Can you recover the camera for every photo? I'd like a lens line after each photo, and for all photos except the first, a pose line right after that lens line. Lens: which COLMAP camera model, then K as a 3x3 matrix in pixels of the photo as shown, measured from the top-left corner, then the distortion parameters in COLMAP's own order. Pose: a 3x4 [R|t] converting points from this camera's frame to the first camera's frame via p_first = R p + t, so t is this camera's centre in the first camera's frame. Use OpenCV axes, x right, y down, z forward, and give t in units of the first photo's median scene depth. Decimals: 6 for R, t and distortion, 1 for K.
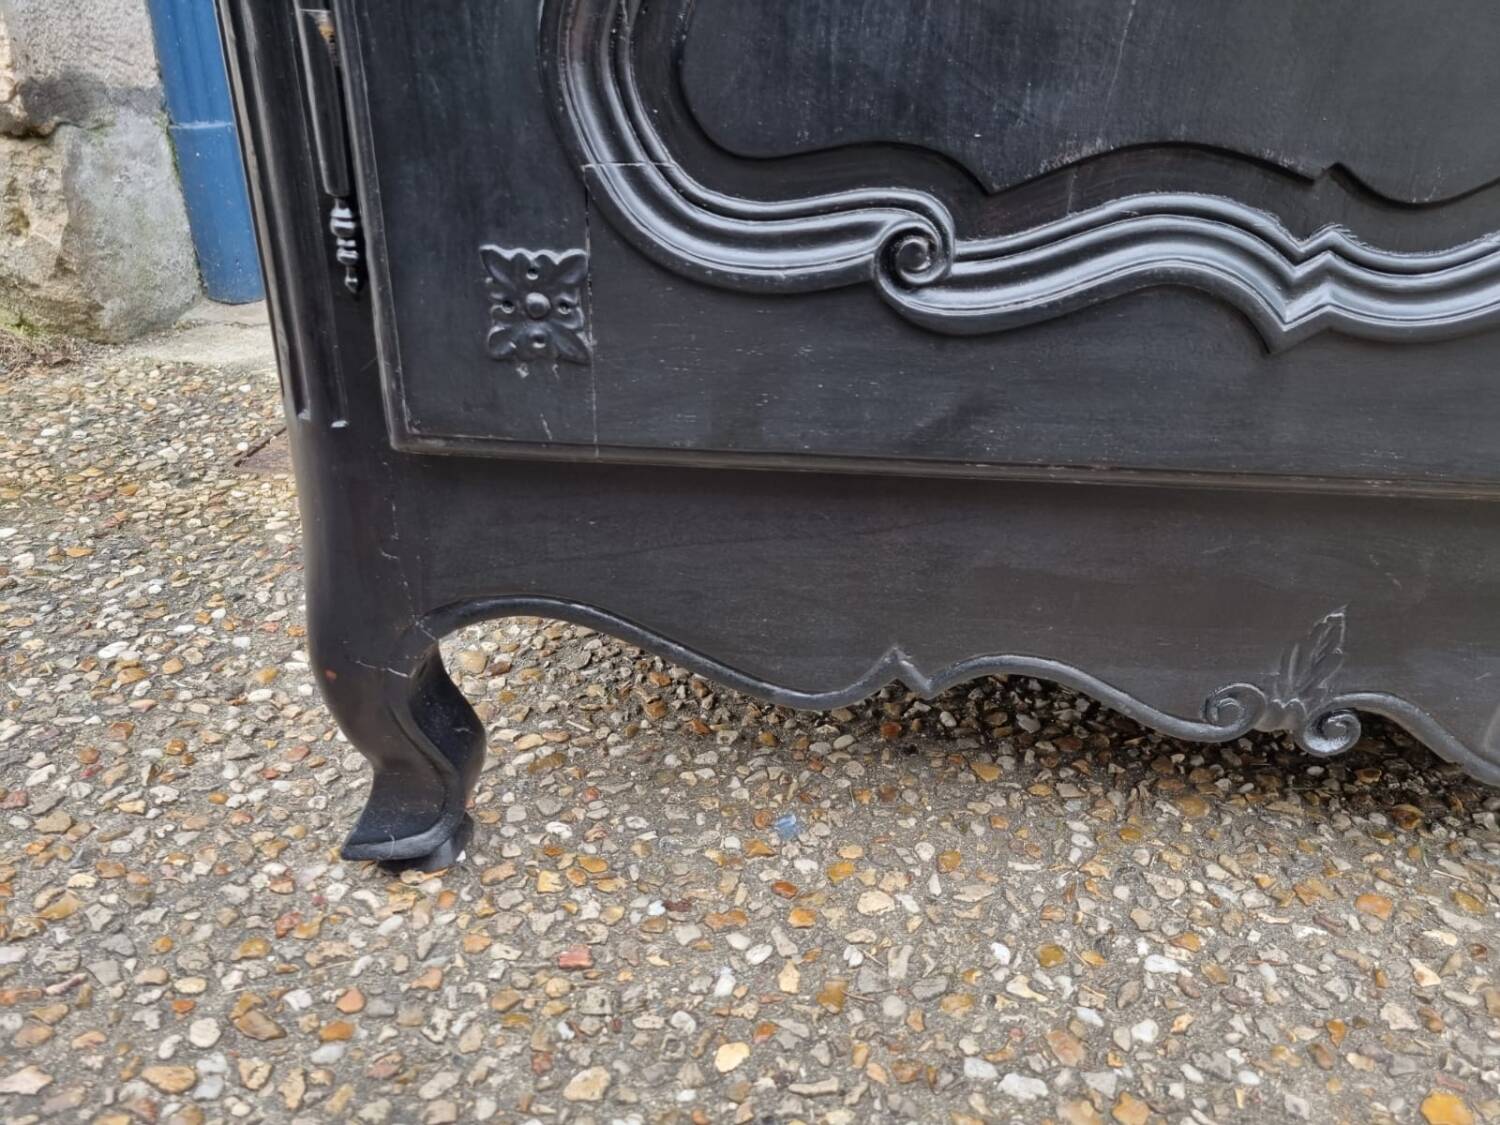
lens RADIAL K [[1139.1, 0, 759.3], [0, 1139.1, 585.0], [0, 0, 1]] dist [0.058302, -0.041782]
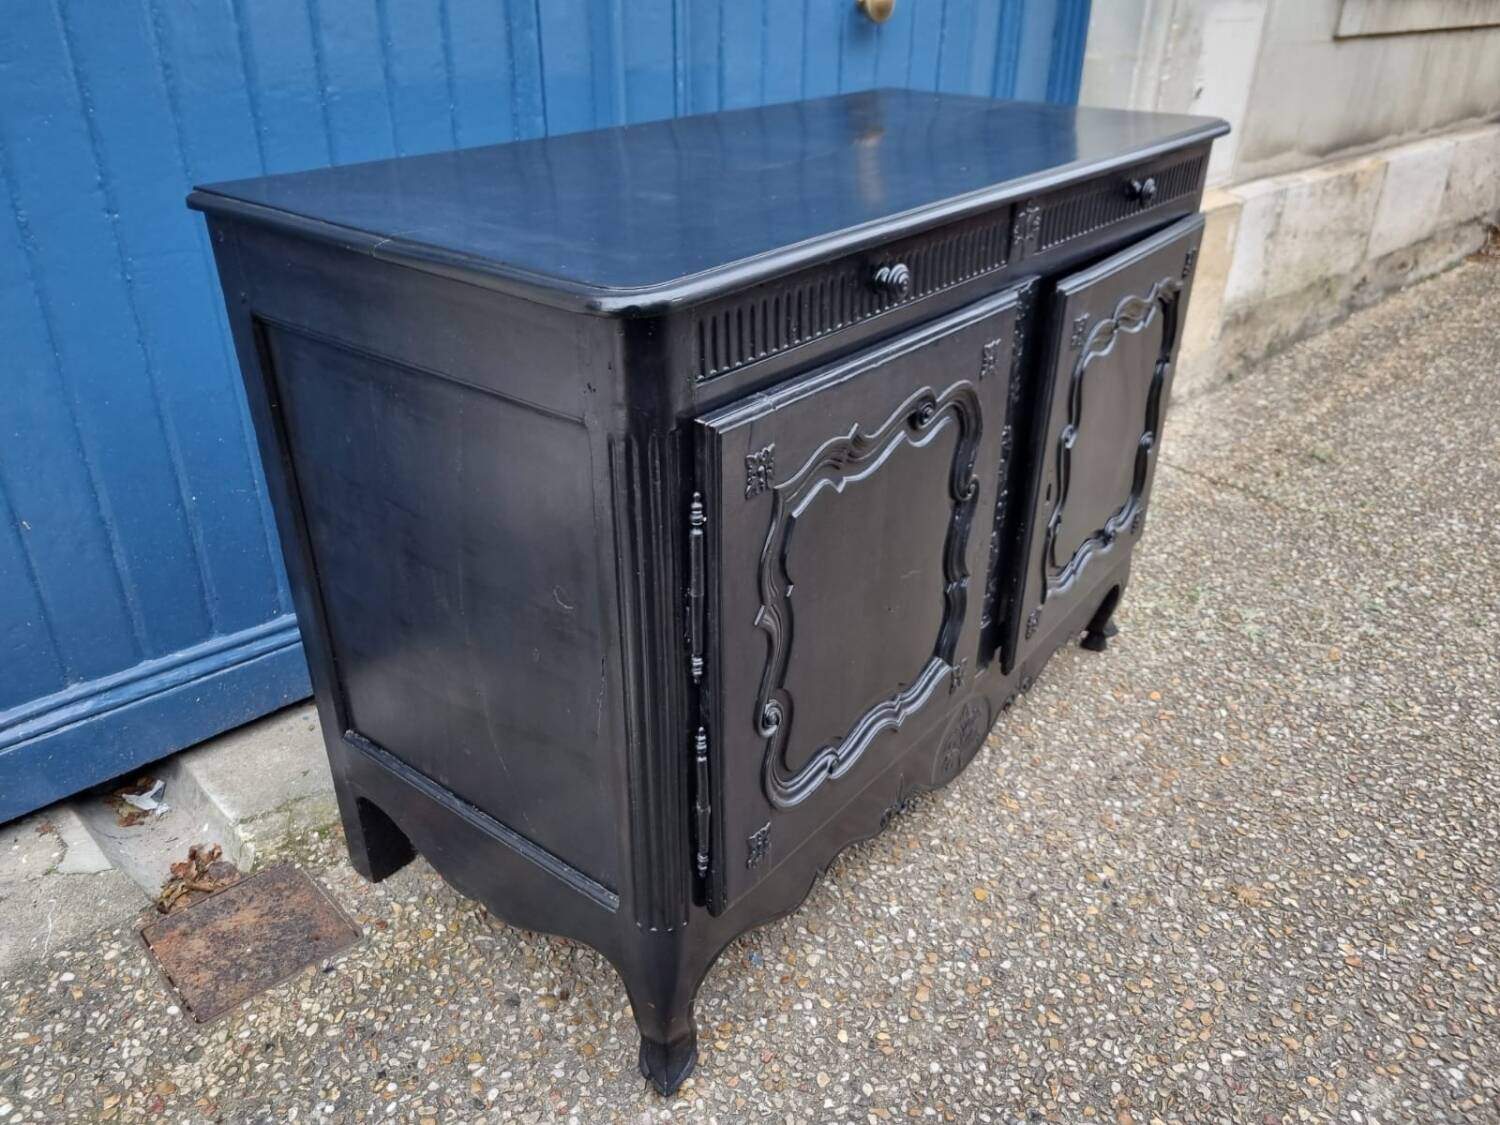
lens RADIAL K [[1139.1, 0, 766.4], [0, 1139.1, 576.0], [0, 0, 1]] dist [0.058302, -0.041782]
pose [[0.617881, -0.406733, 0.672898, -1.282461], [0.398454, 0.899754, 0.177980, -0.942952], [-0.677833, 0.158148, 0.718005, -0.830169]]
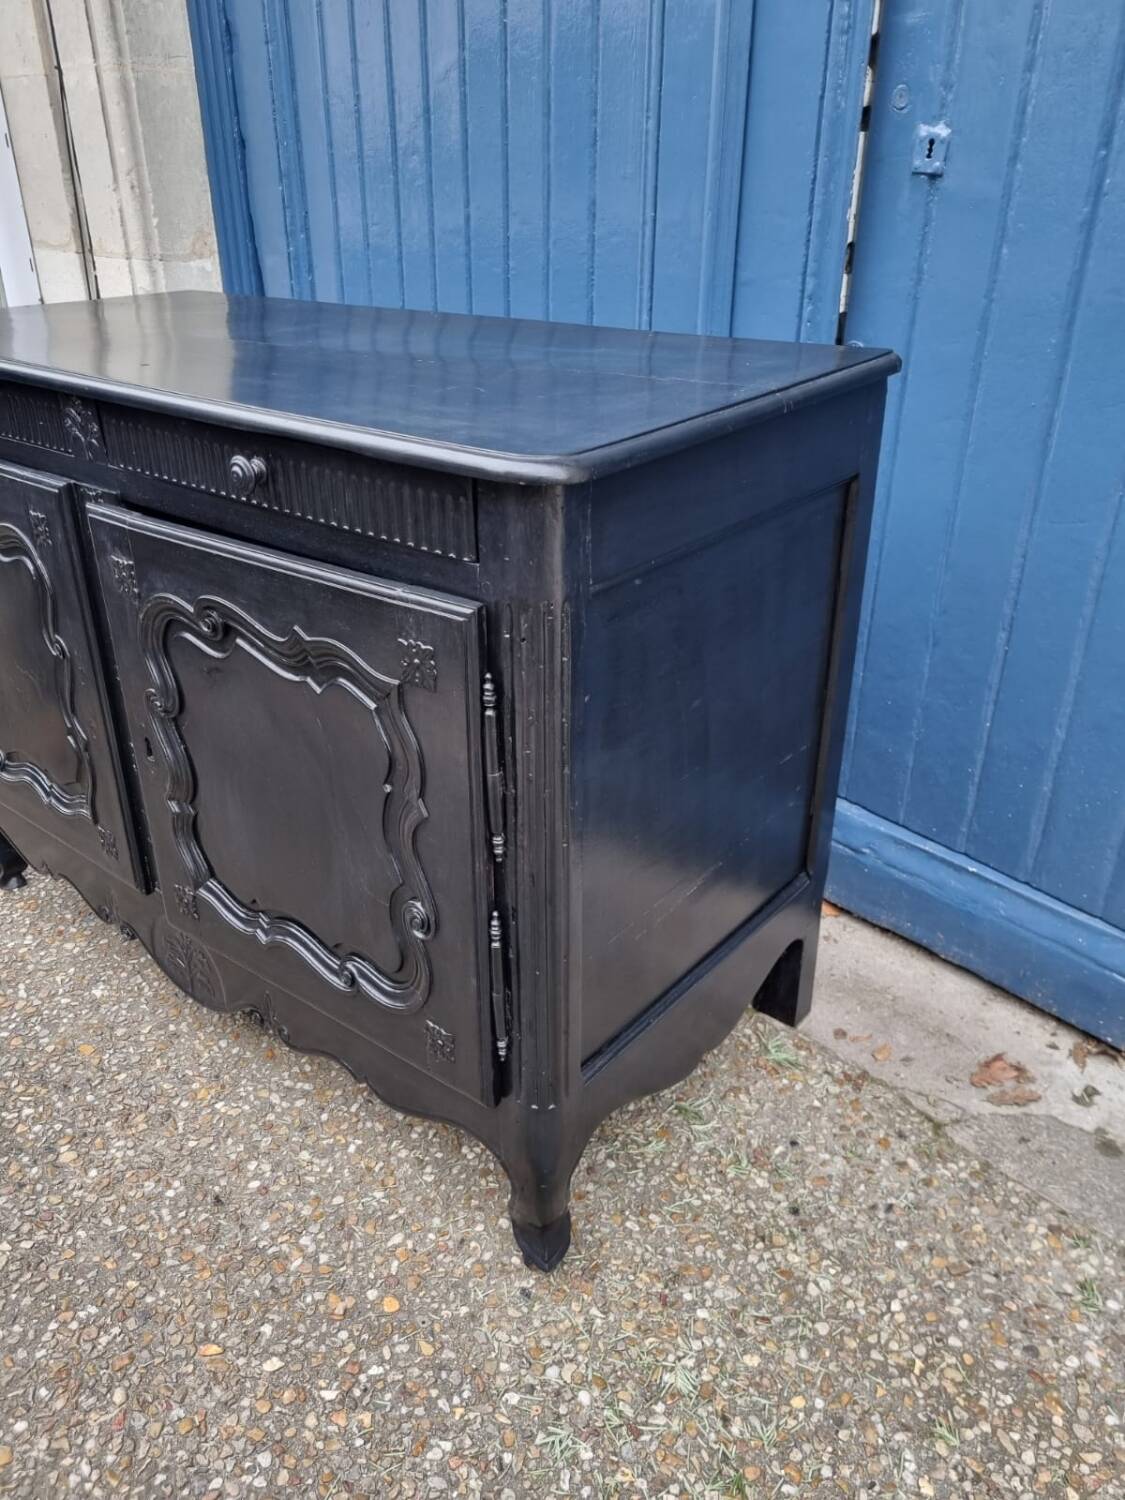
lens RADIAL K [[1139.1, 0, 533.9], [0, 1139.1, 738.3], [0, 0, 1]] dist [0.058302, -0.041782]
pose [[0.760780, 0.244019, -0.601389, 2.764718], [-0.276921, 0.960091, 0.039250, -0.722261], [0.586965, 0.136677, 0.797992, -0.804443]]
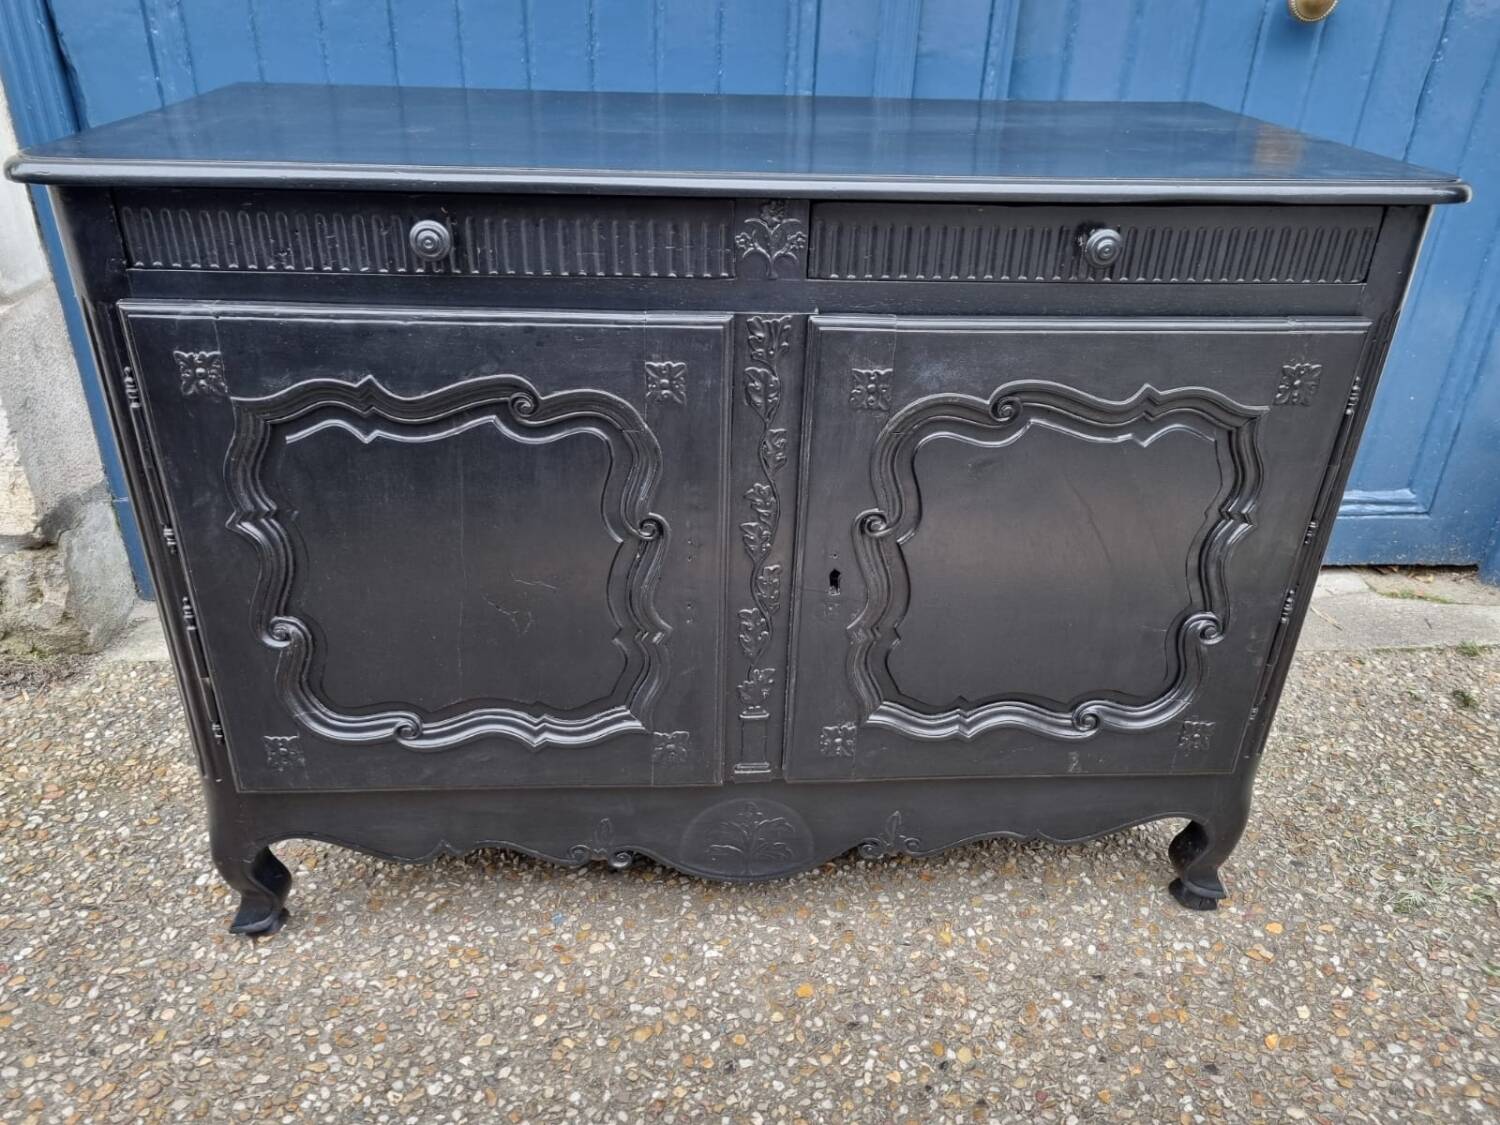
lens RADIAL K [[1139.1, 0, 752.8], [0, 1139.1, 576.4], [0, 0, 1]] dist [0.058302, -0.041782]
pose [[0.979045, -0.110542, 0.171030, 0.096798], [0.111726, 0.993735, 0.002718, -0.461065], [-0.170259, 0.016448, 0.985262, -1.416883]]
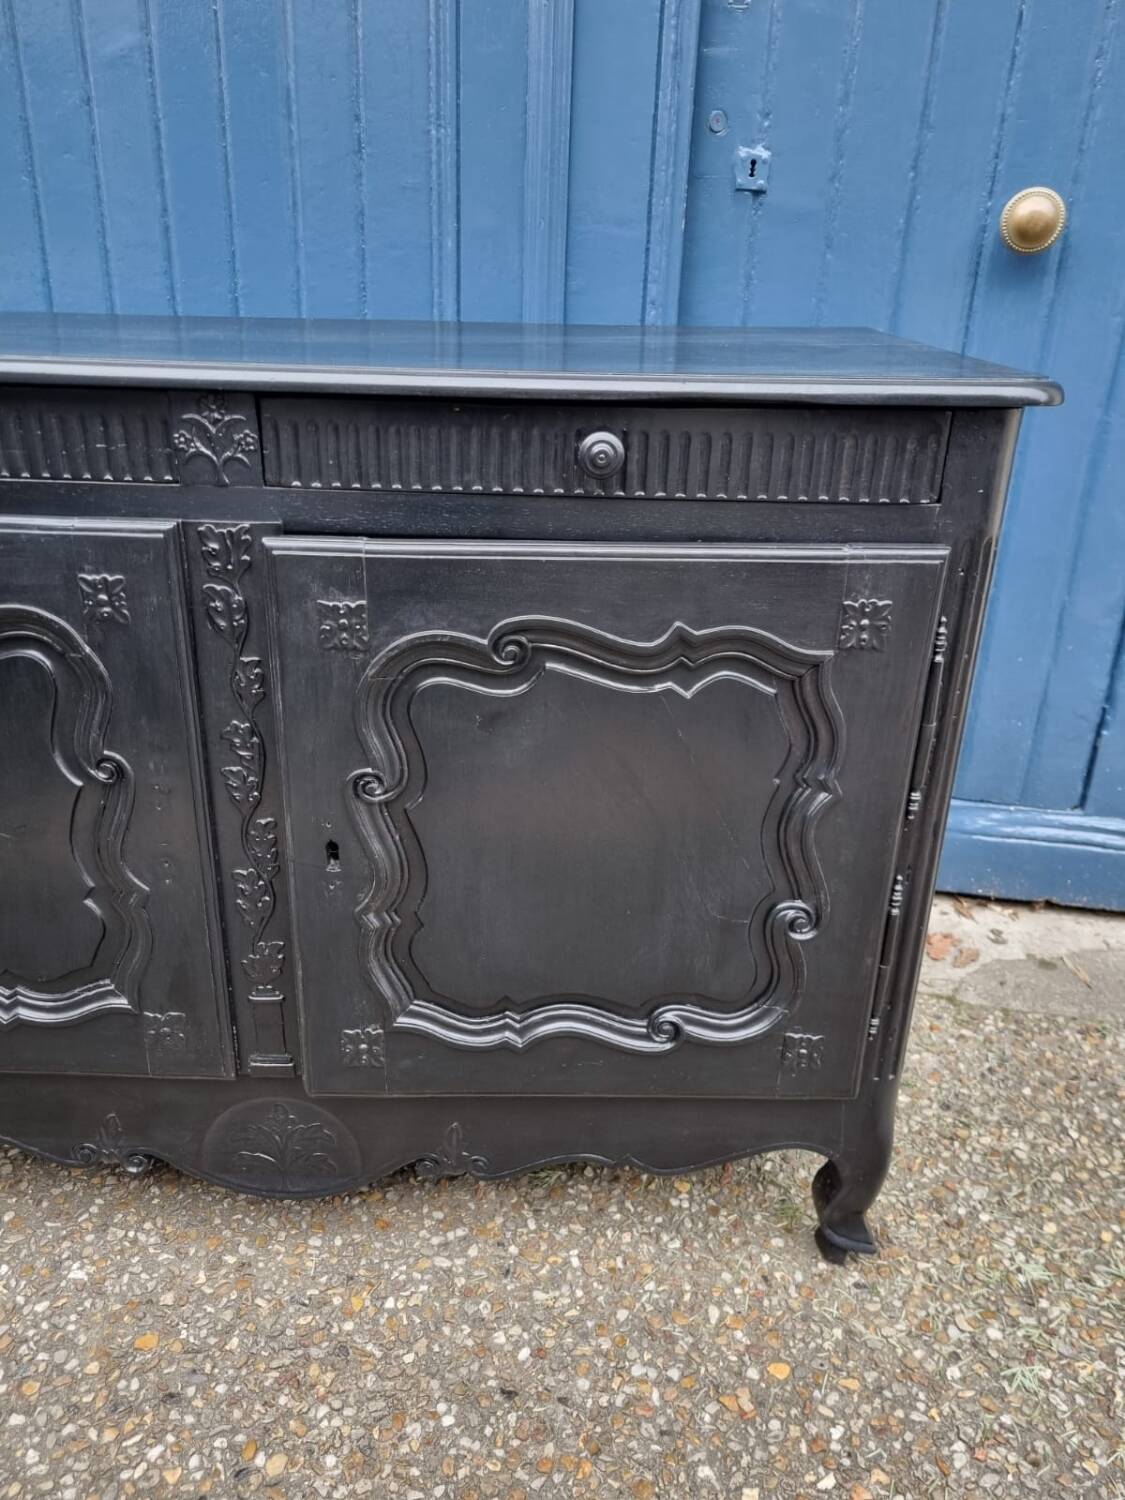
lens RADIAL K [[1139.1, 0, 539.1], [0, 1139.1, 744.9], [0, 0, 1]] dist [0.058302, -0.041782]
pose [[0.999193, -0.010993, -0.038641, 1.238443], [0.006702, 0.993967, -0.109472, -0.386284], [0.039611, 0.109125, 0.993239, -1.144721]]
